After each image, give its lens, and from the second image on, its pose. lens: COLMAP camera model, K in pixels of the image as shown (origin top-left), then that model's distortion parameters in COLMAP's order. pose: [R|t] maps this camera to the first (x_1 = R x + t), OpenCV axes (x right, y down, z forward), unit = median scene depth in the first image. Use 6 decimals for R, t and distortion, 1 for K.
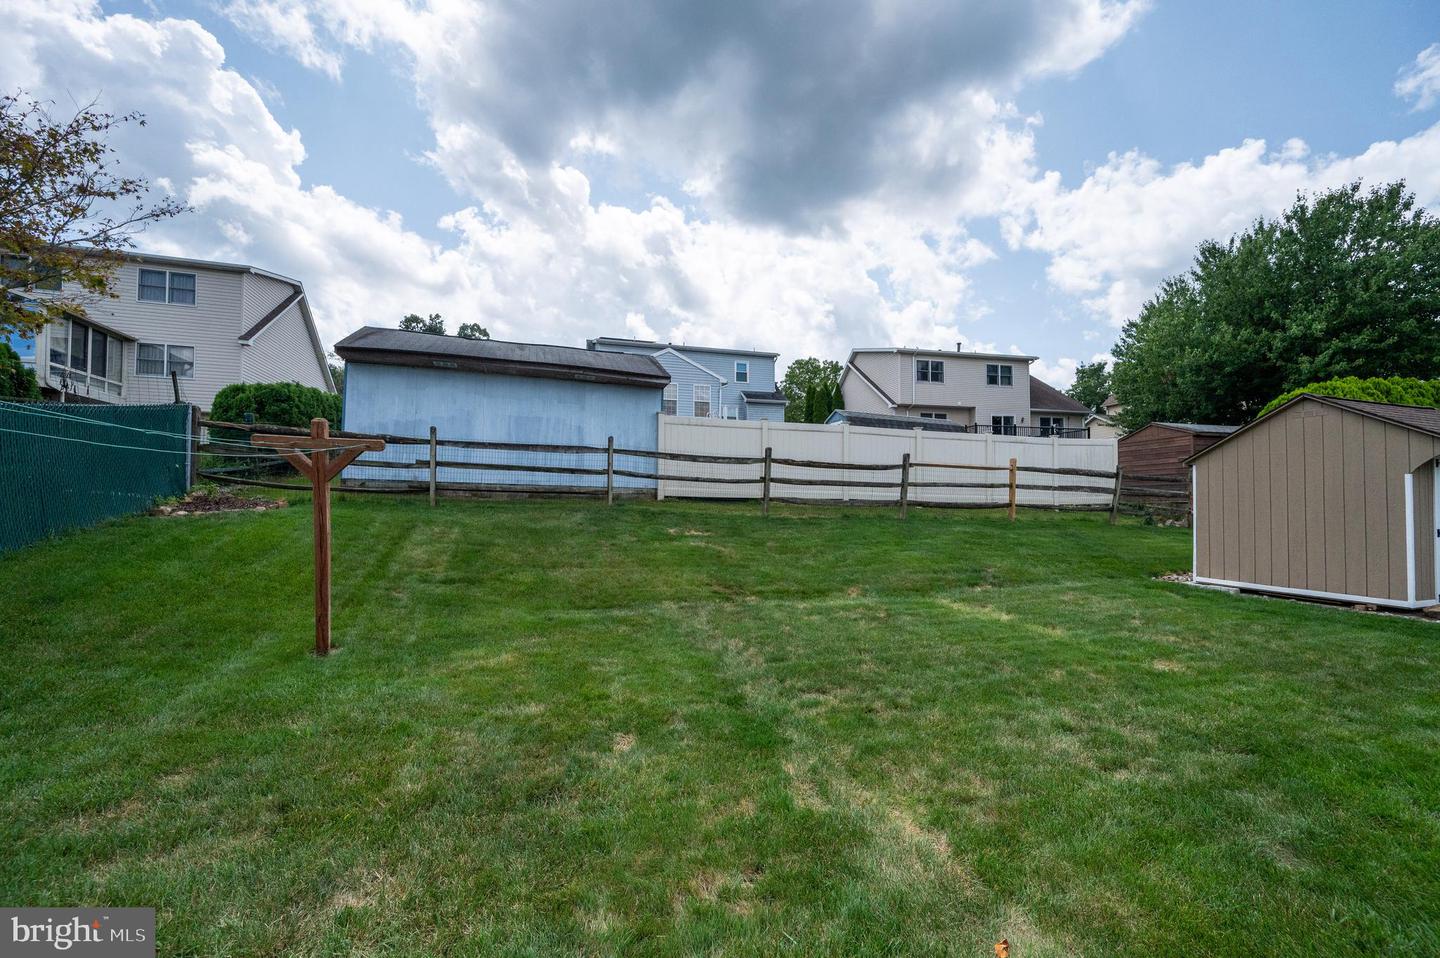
lens RADIAL K [[566.0, 0, 719.4], [0, 566.0, 482.0], [0, 0, 1]] dist [-0.000339, 0.000014]
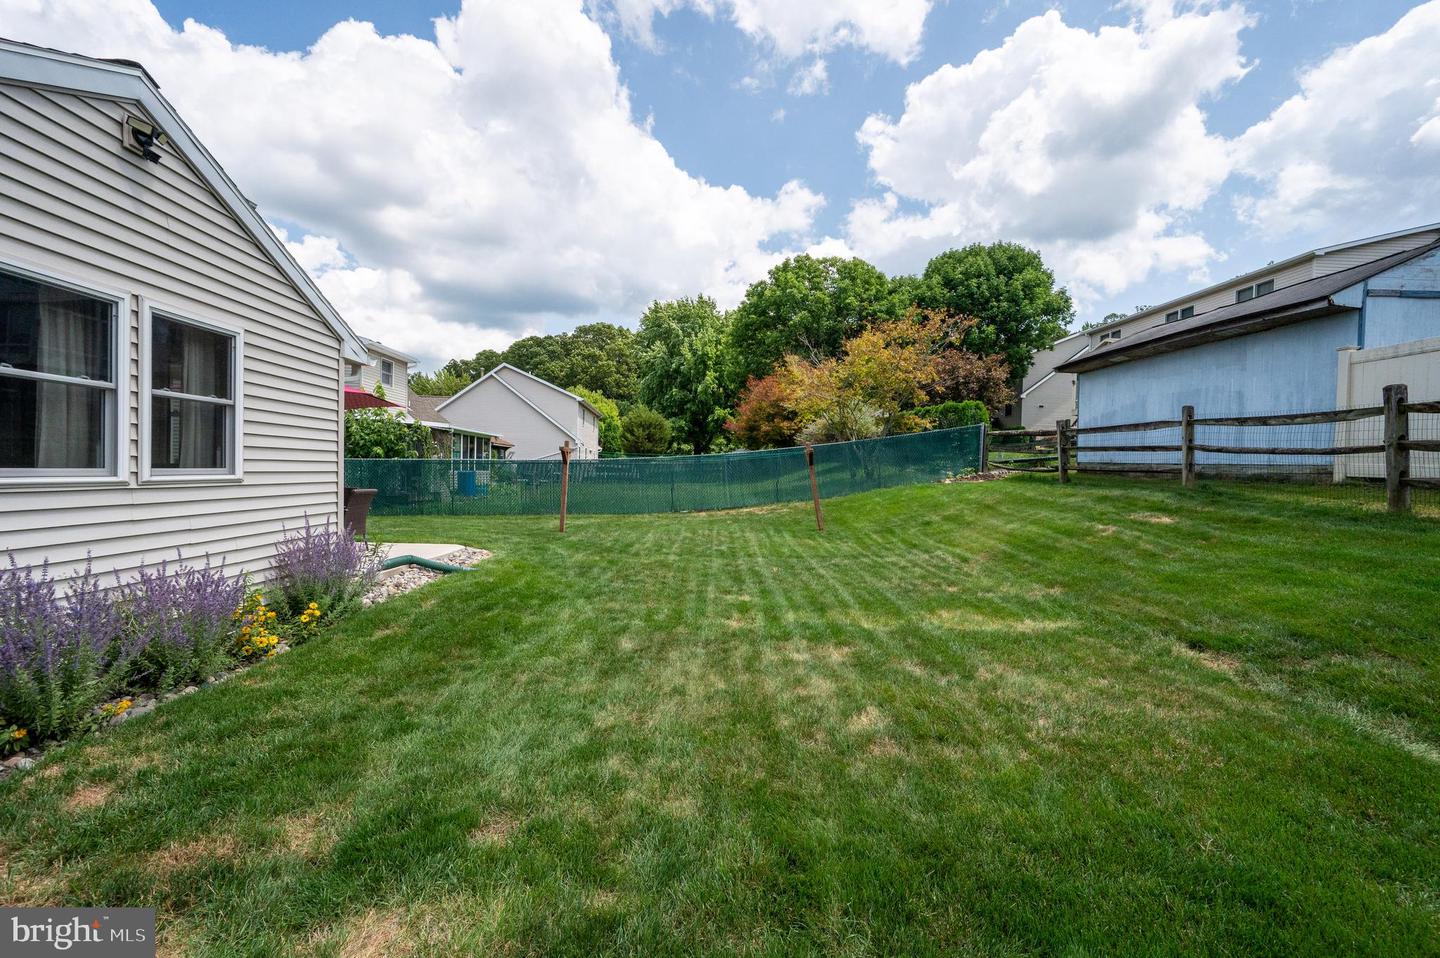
lens RADIAL K [[566.0, 0, 719.4], [0, 566.0, 477.5], [0, 0, 1]] dist [-0.000339, 0.000014]
pose [[-0.291726, -0.000296, -0.956502, 0.784264], [0.003756, 0.999992, -0.001455, 0.024573], [0.956494, -0.004017, -0.291723, 0.543567]]
